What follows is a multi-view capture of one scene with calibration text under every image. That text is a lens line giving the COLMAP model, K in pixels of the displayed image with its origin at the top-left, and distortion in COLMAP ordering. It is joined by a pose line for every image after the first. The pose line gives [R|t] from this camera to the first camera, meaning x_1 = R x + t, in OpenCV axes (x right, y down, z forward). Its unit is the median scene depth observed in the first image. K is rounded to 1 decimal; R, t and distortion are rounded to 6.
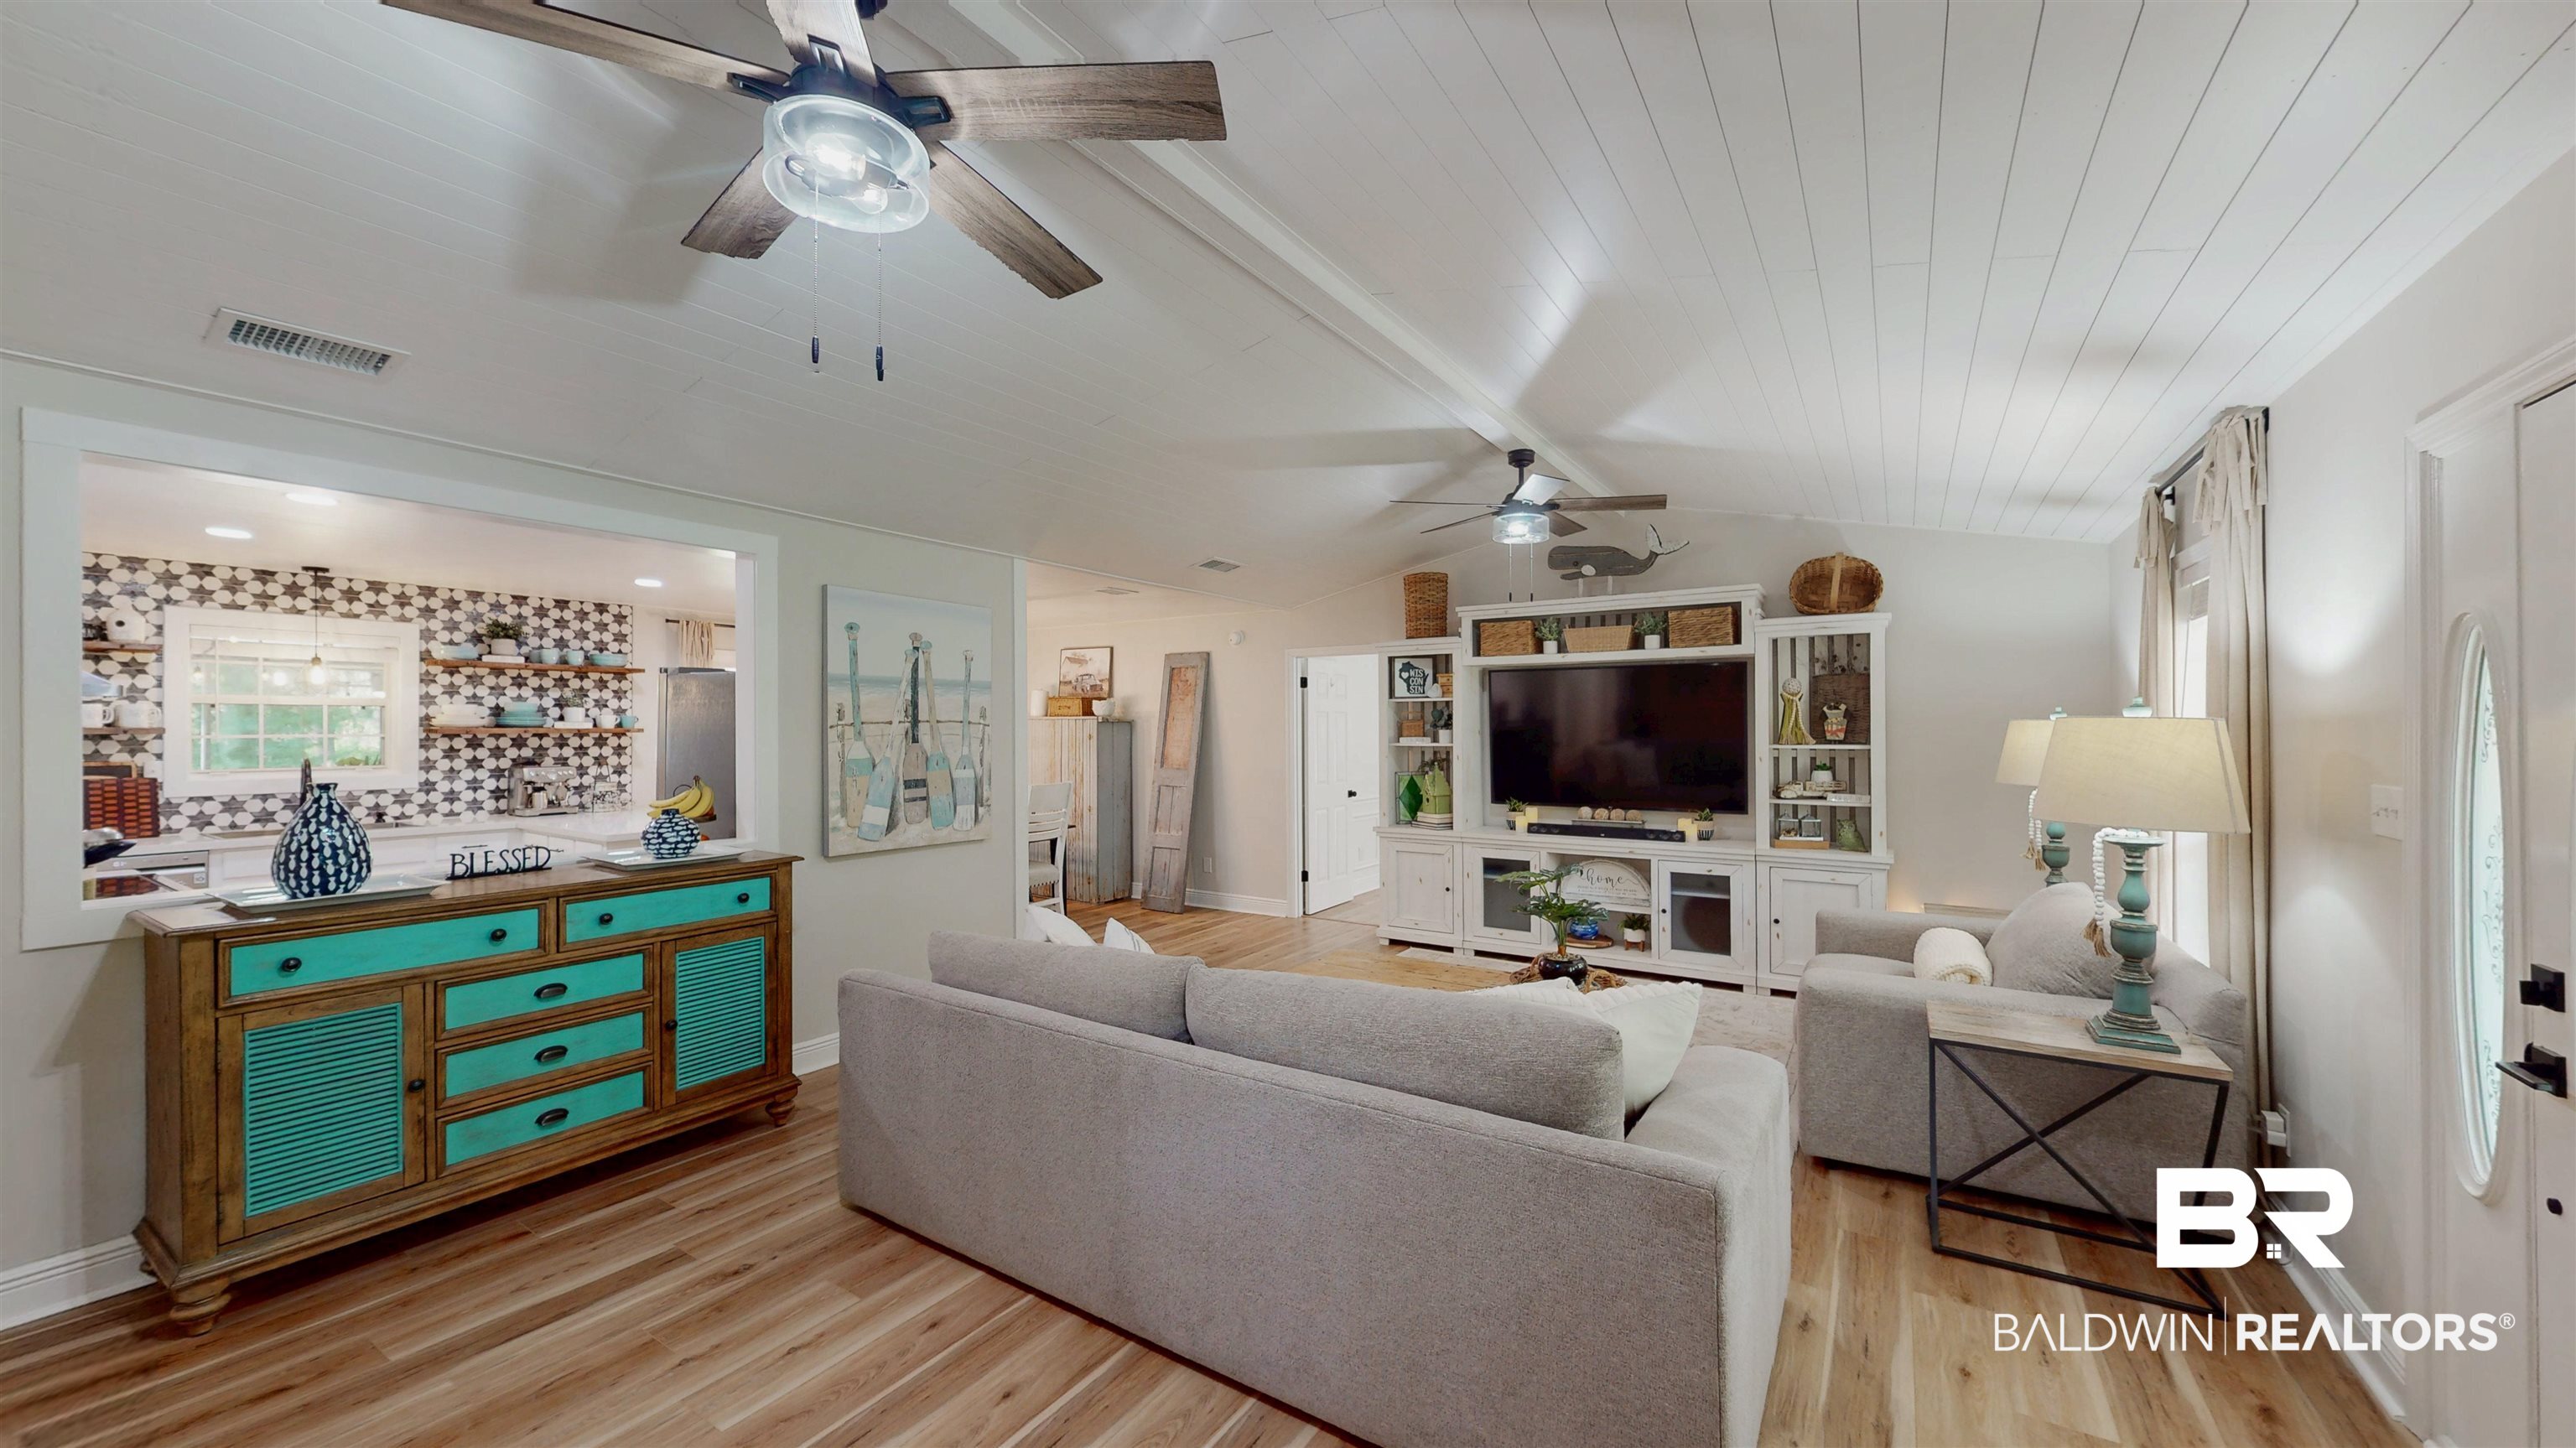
lens RADIAL K [[943.7, 0, 1288.3], [0, 943.7, 727.8], [0, 0, 1]] dist [-0.000461, 0.000078]
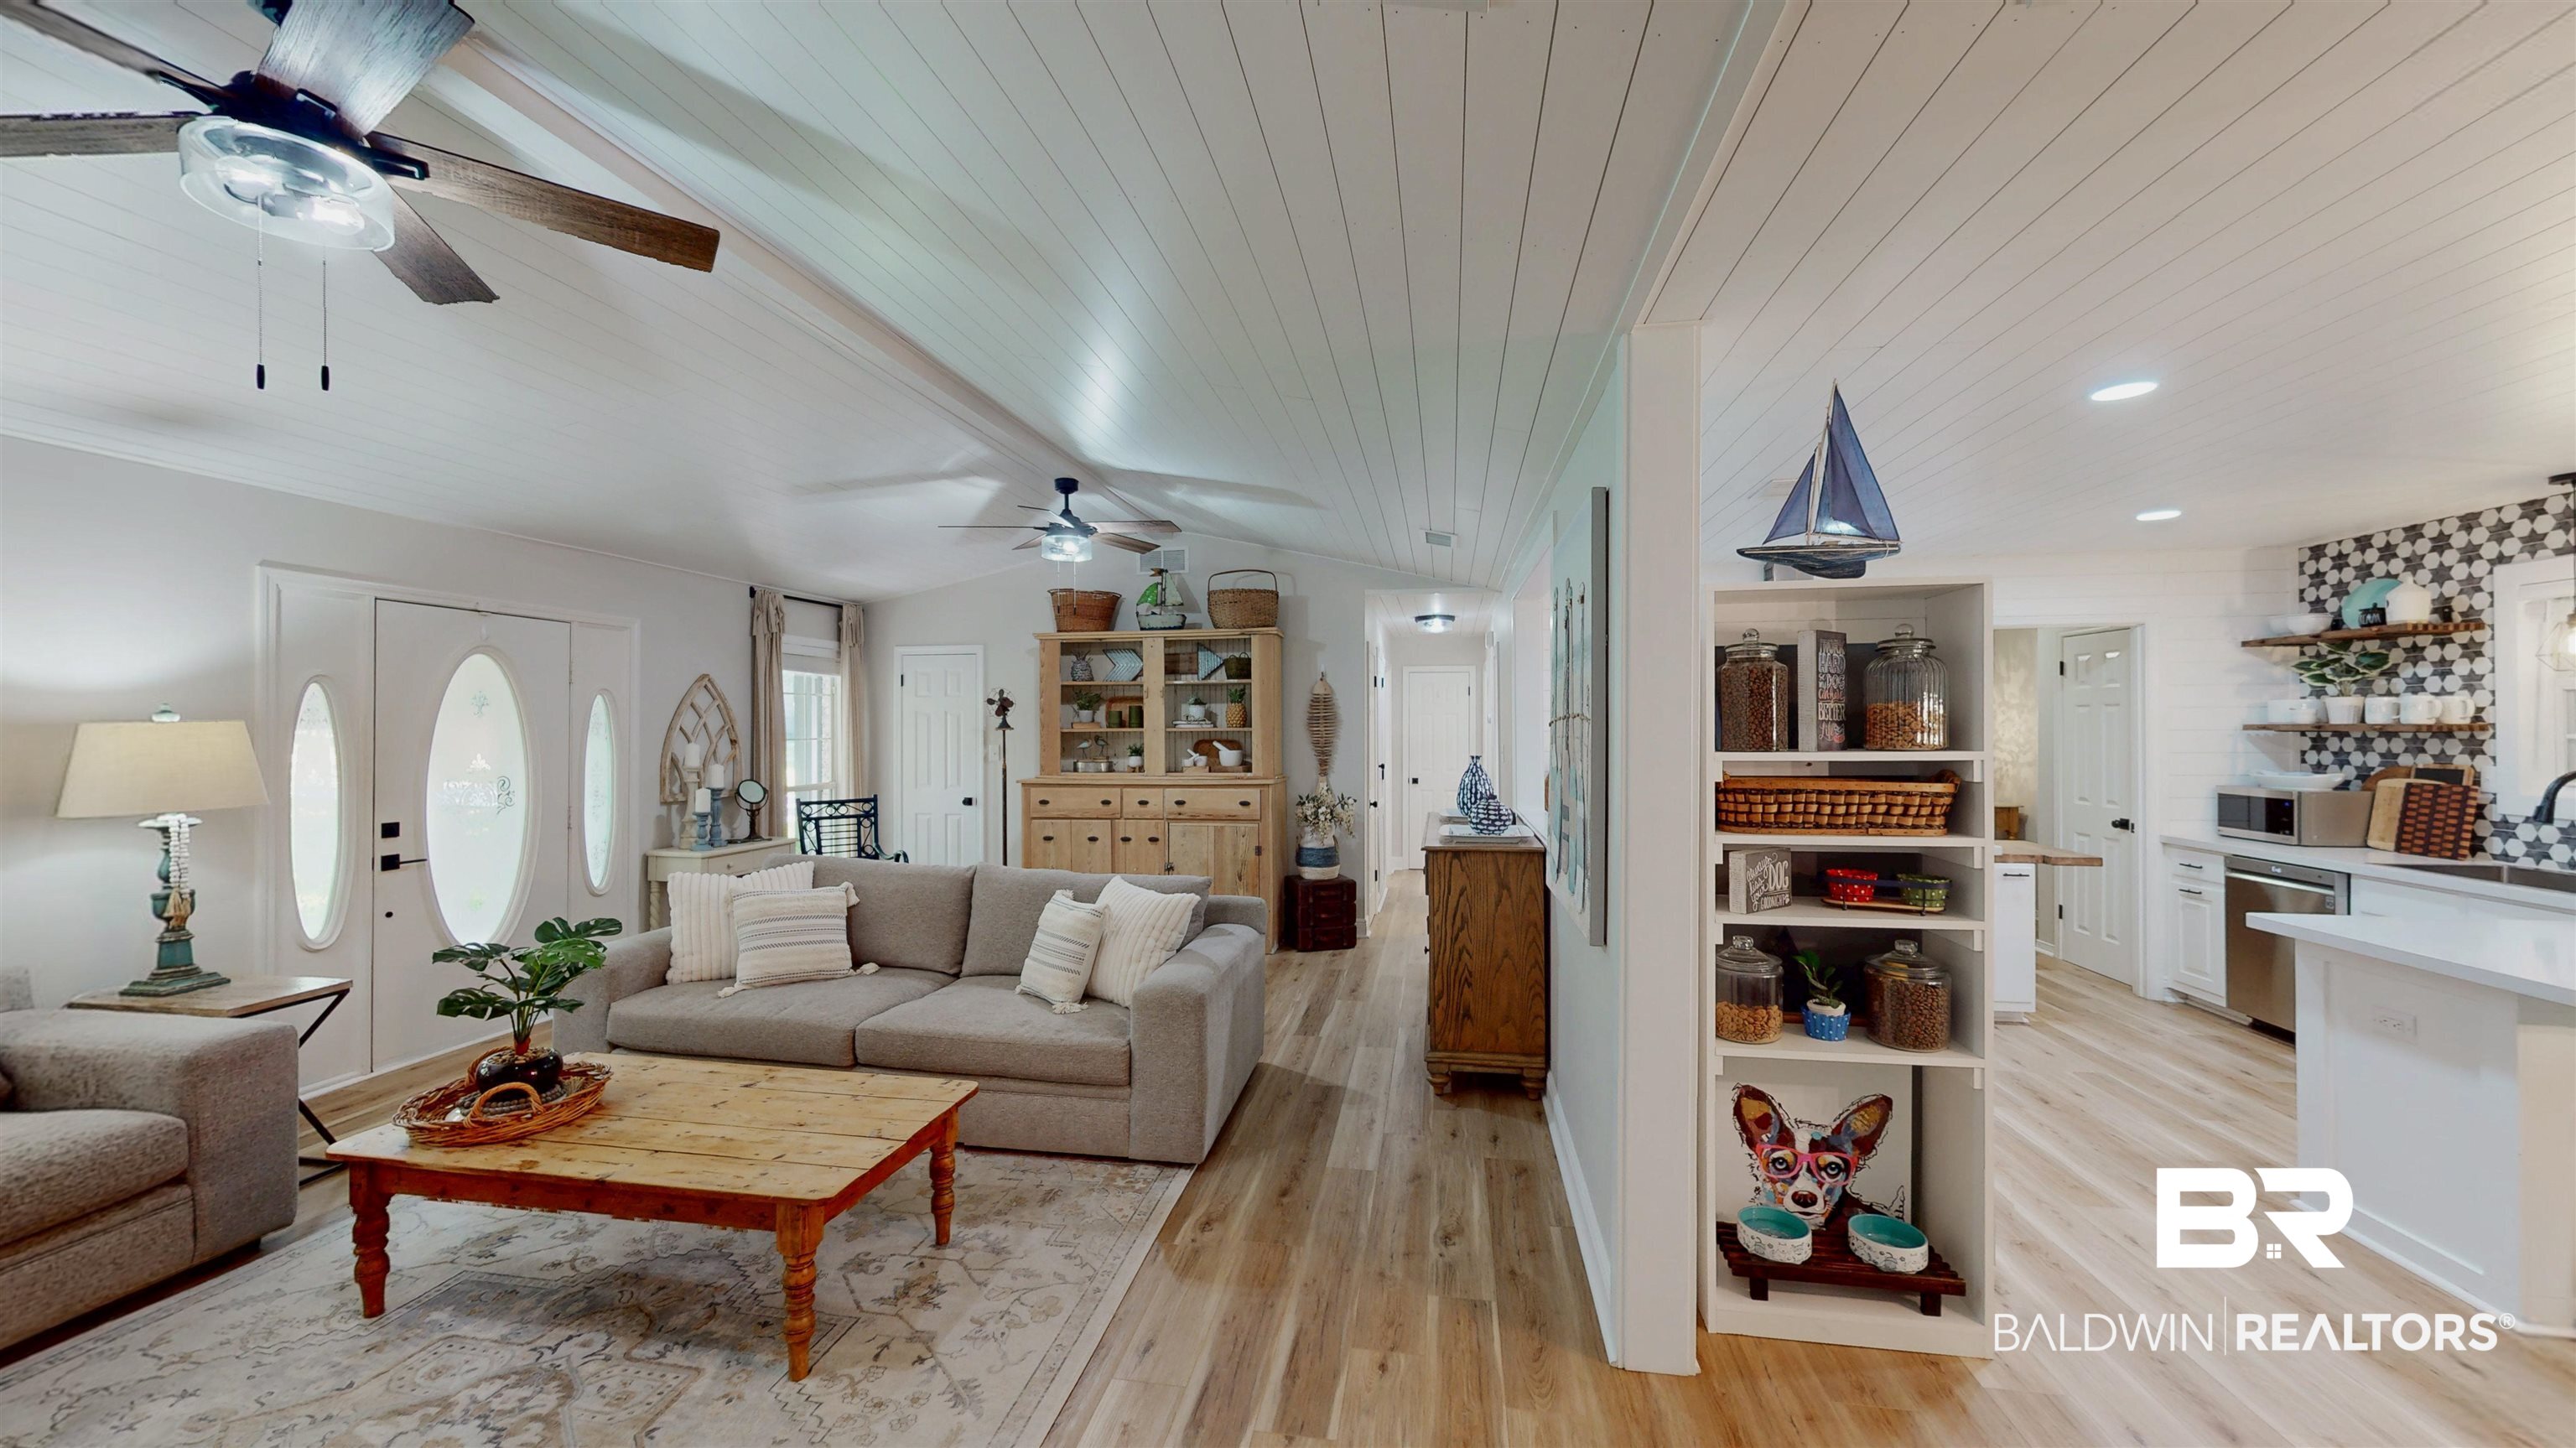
lens RADIAL K [[943.7, 0, 1288.3], [0, 943.7, 727.8], [0, 0, 1]] dist [-0.000461, 0.000078]
pose [[-0.919286, 0.002331, -0.393582, 0.026472], [0.002087, 0.999997, 0.001048, 0.000304], [0.393584, 0.000142, -0.919289, 1.169269]]
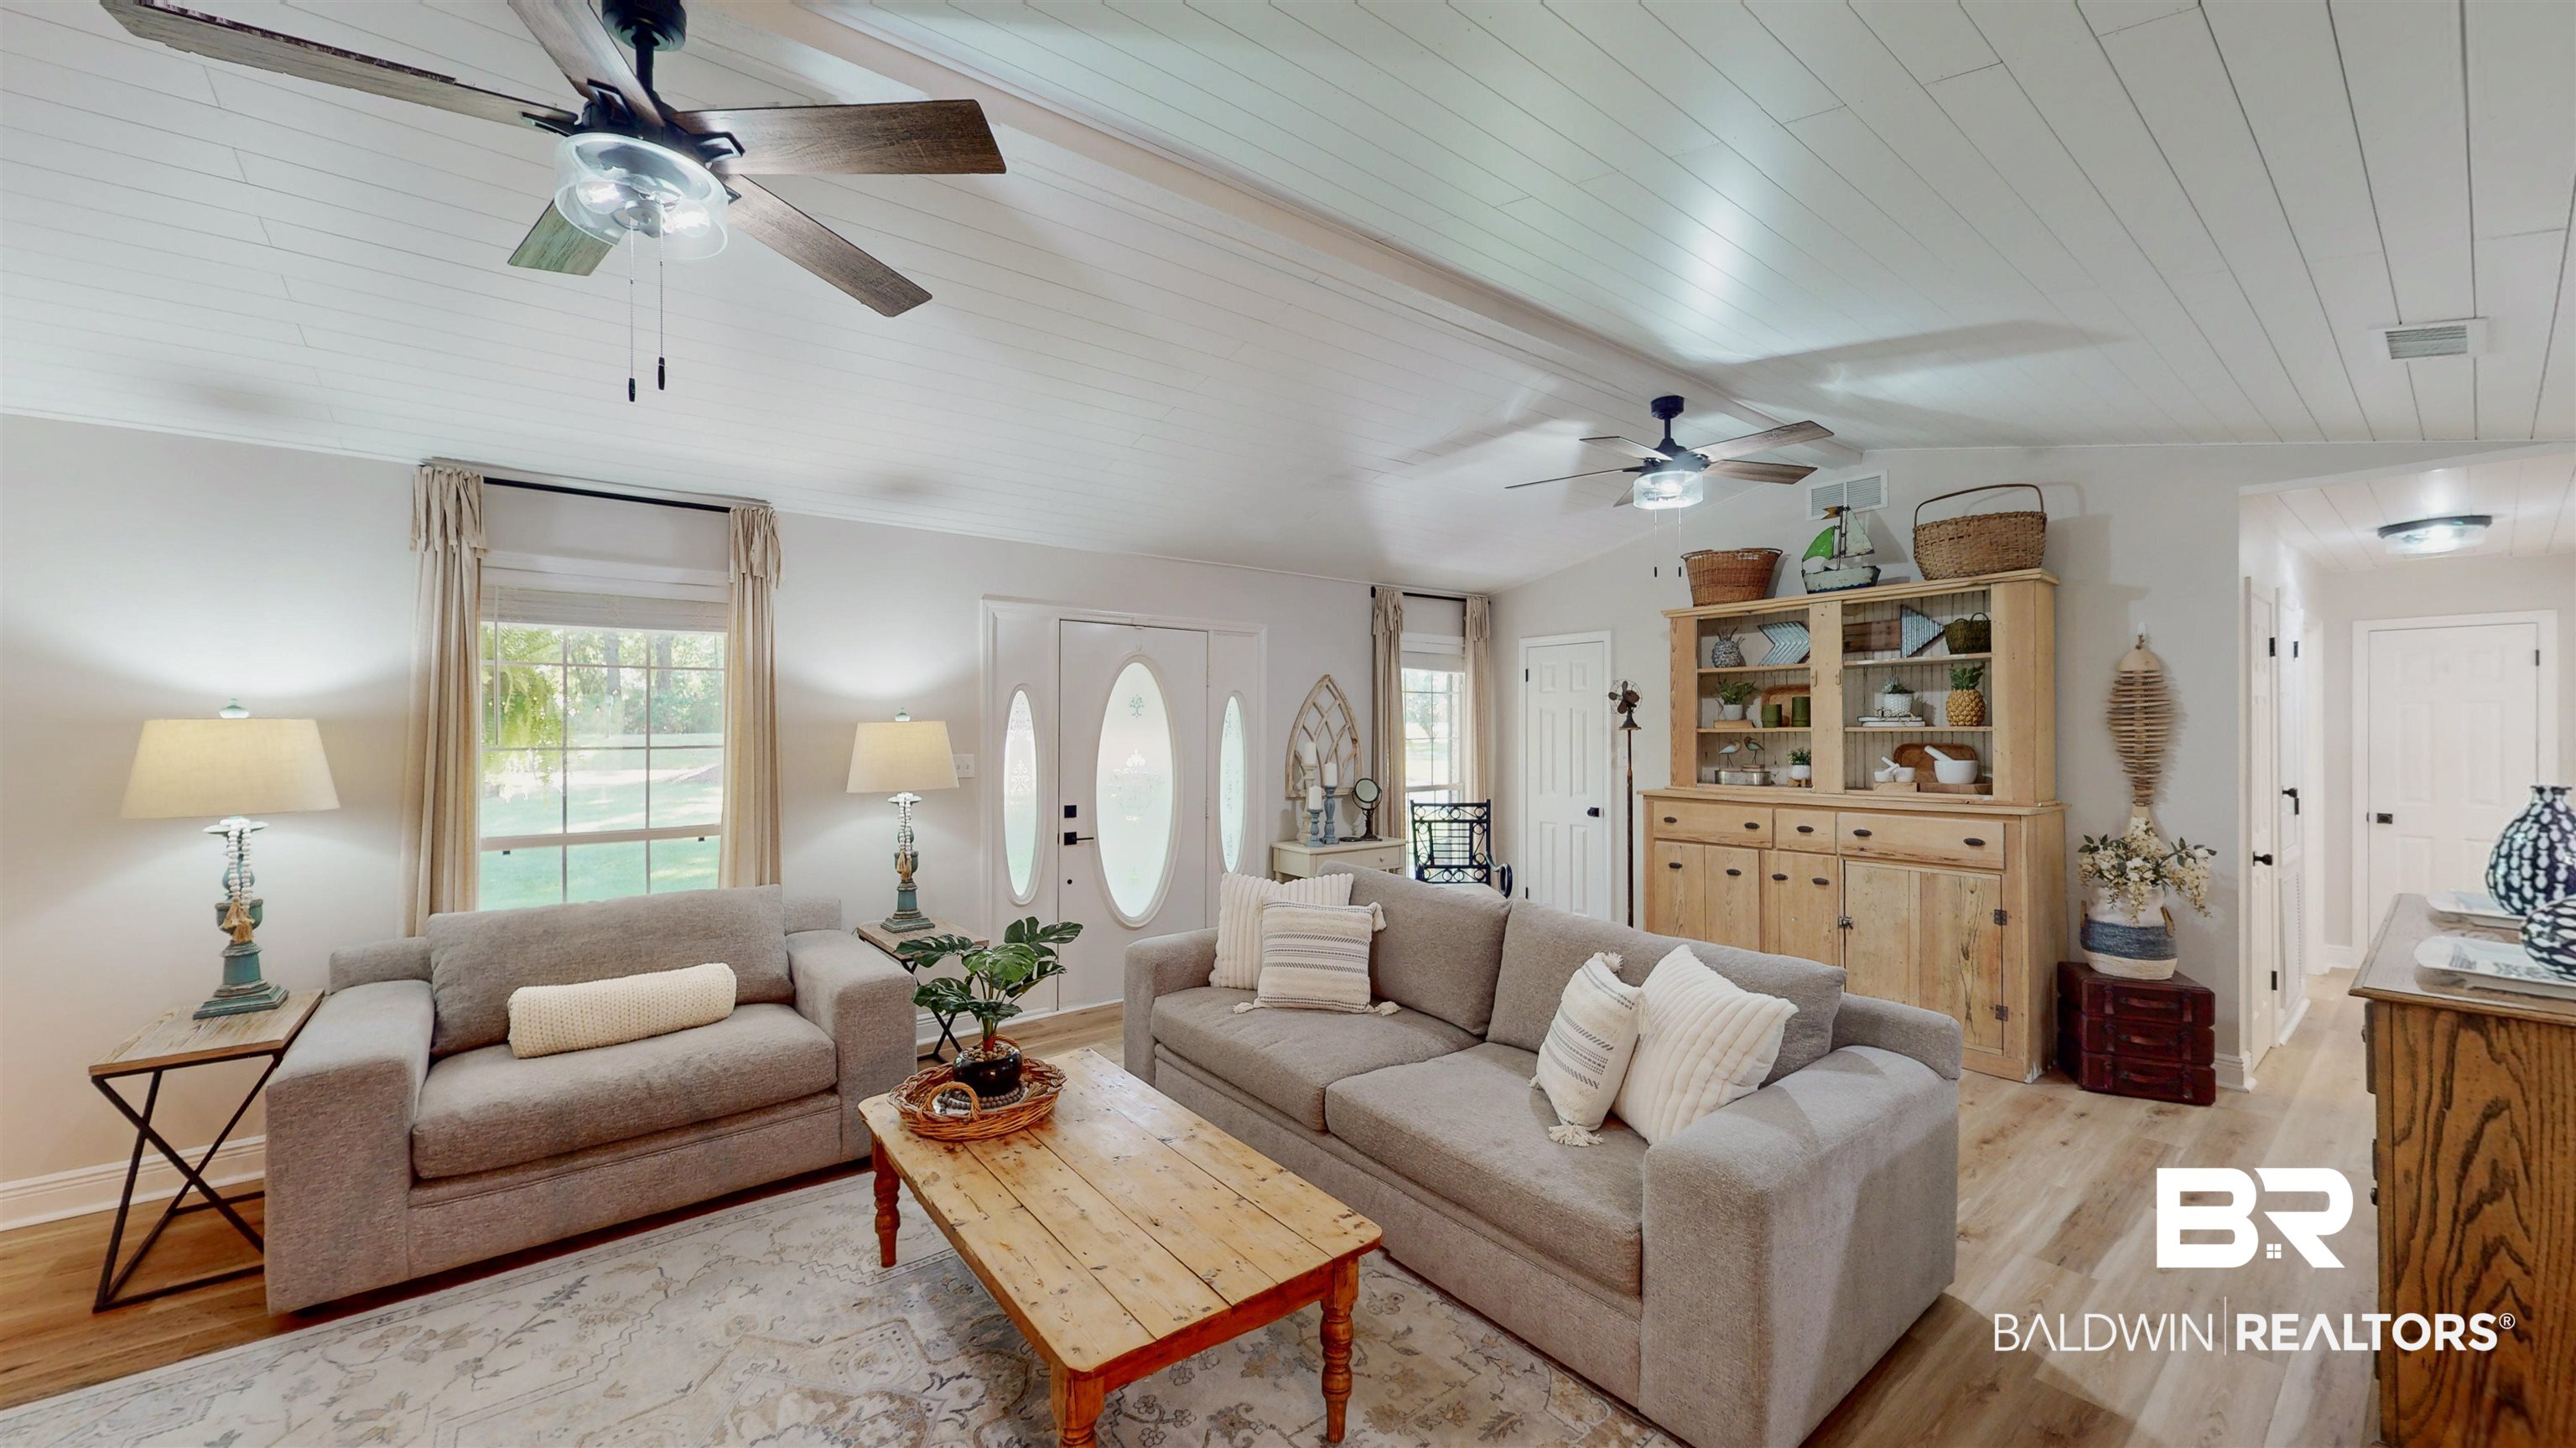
lens RADIAL K [[943.7, 0, 1288.3], [0, 943.7, 727.8], [0, 0, 1]] dist [-0.000461, 0.000078]
pose [[-0.945142, 0.001897, 0.326654, -0.094364], [0.002031, 0.999998, 0.000070, 0.000948], [-0.326653, 0.000729, -0.945144, 0.997321]]
